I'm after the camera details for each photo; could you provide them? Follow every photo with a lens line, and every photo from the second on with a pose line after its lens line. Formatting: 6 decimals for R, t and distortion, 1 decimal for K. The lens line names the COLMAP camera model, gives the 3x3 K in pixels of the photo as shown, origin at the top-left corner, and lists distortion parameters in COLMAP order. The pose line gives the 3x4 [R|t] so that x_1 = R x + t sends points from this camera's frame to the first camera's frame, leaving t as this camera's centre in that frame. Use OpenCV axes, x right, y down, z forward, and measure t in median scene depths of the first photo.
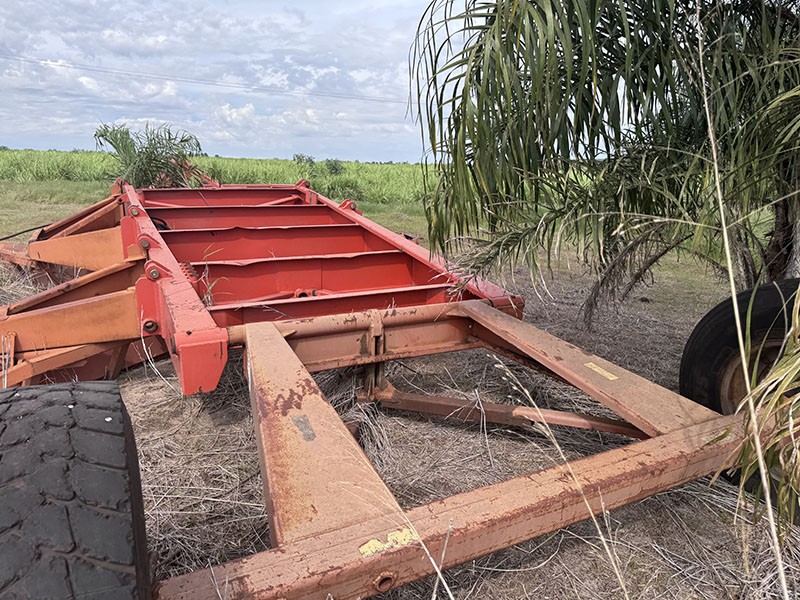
lens RADIAL K [[575.4, 0, 407.0], [0, 575.4, 294.6], [0, 0, 1]] dist [0.005267, -0.009963]
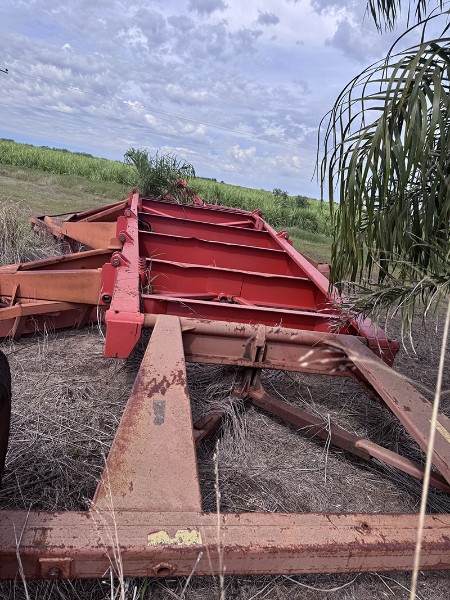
lens RADIAL K [[431.6, 0, 225.0], [0, 431.6, 300.0], [0, 0, 1]] dist [0.005267, -0.009963]
pose [[0.943510, 0.213592, -0.253314, 0.088377], [-0.211311, 0.976737, 0.036514, -0.041991], [0.255221, 0.019076, 0.966695, 0.092061]]
